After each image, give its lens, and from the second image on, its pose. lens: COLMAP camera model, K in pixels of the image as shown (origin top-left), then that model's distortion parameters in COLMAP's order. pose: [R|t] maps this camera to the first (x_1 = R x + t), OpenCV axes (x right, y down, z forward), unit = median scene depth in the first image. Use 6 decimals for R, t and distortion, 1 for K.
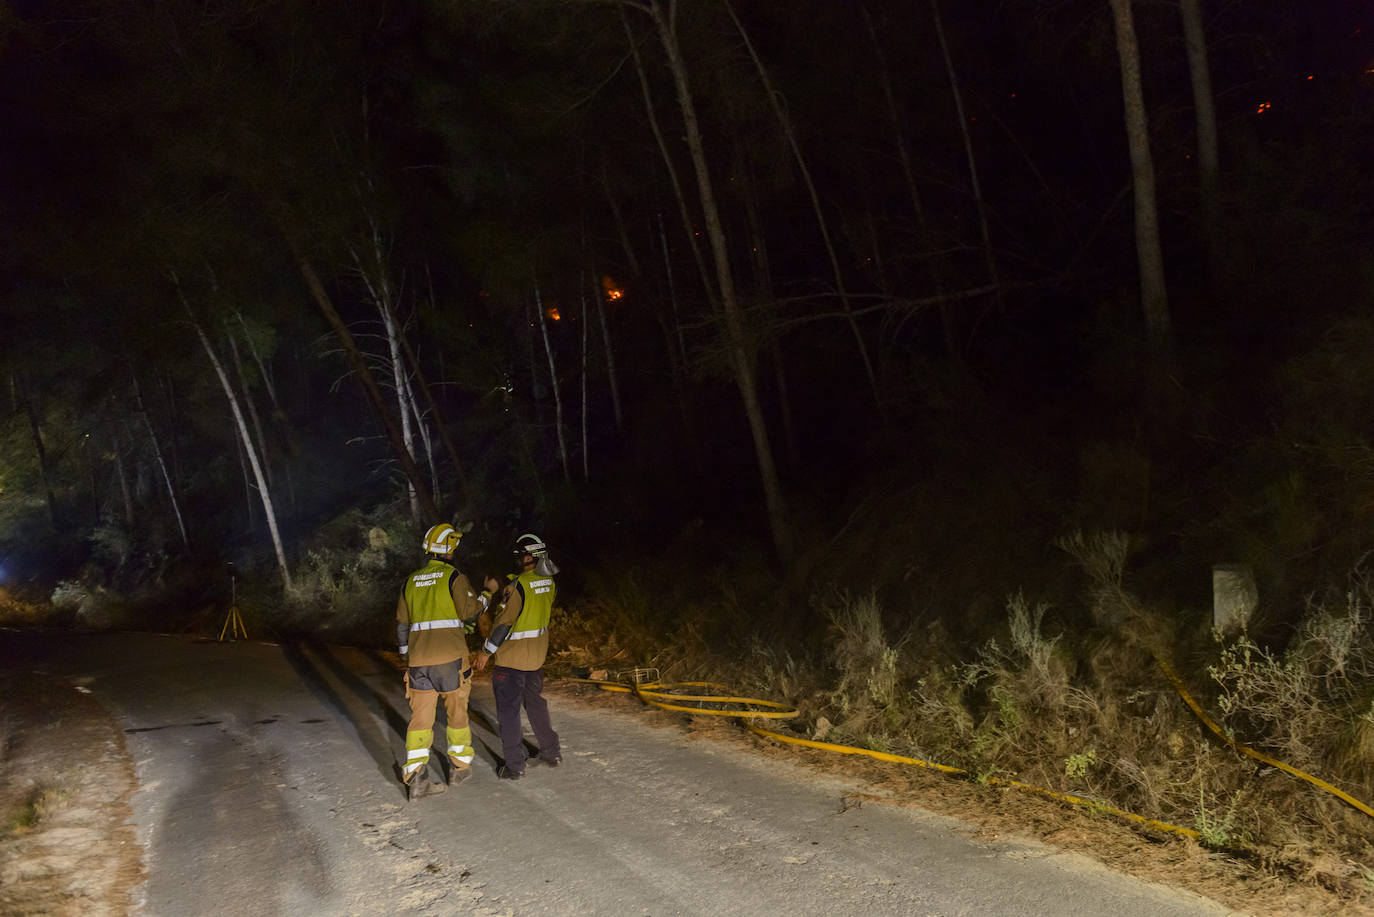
lens RADIAL K [[923.4, 0, 687.0], [0, 923.4, 458.5], [0, 0, 1]] dist [-0.001366, 0.002336]
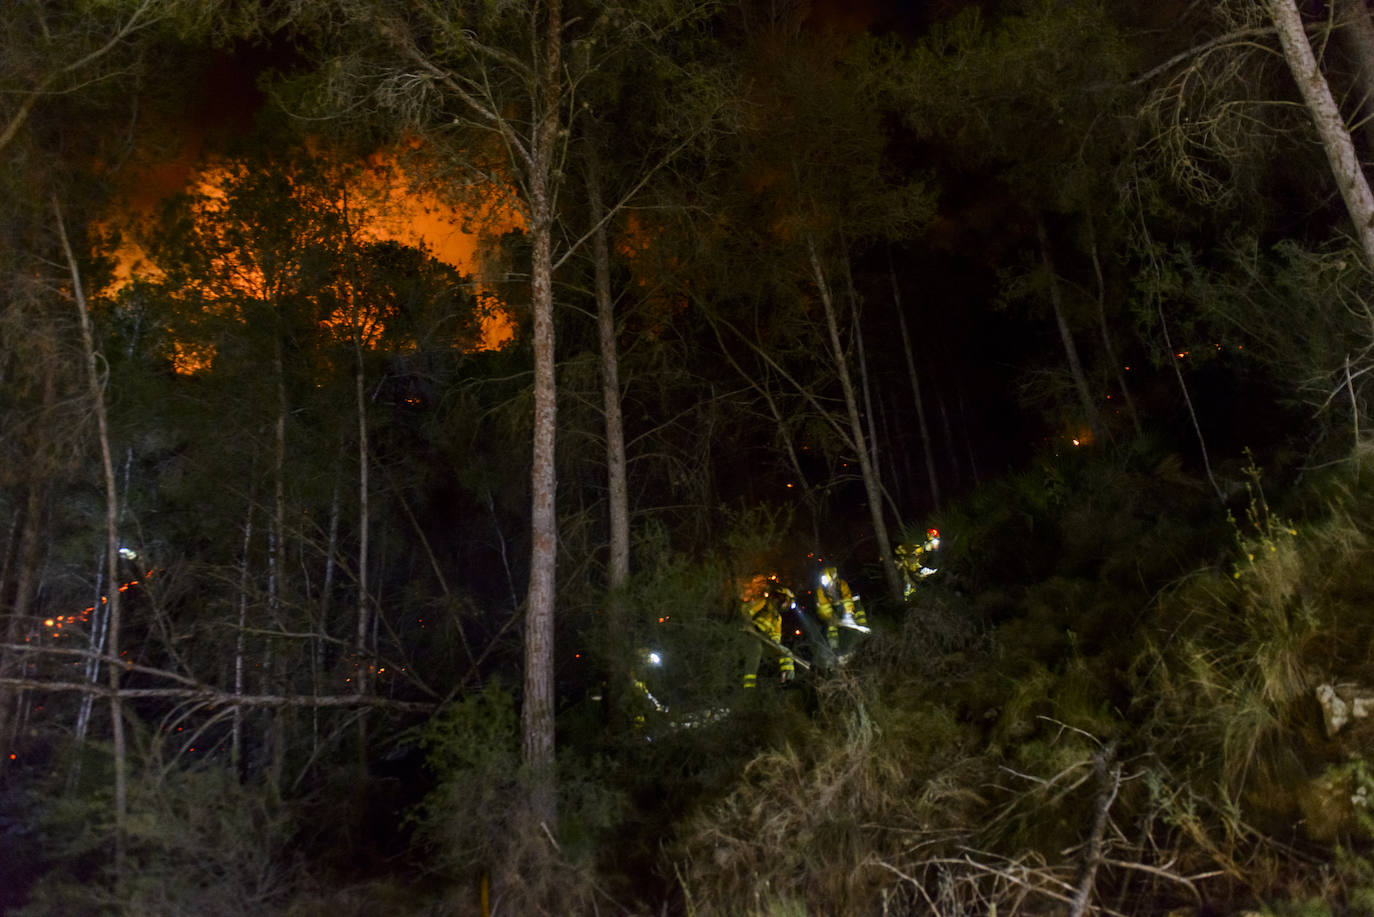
lens RADIAL K [[929.7, 0, 688.9], [0, 929.7, 458.0], [0, 0, 1]] dist [0.001716, 0.002214]
pose [[0.822654, 0.310306, 0.476392, 0.203390], [-0.039315, 0.866962, -0.496820, 0.007735], [-0.567181, 0.389982, 0.725410, 0.345406]]
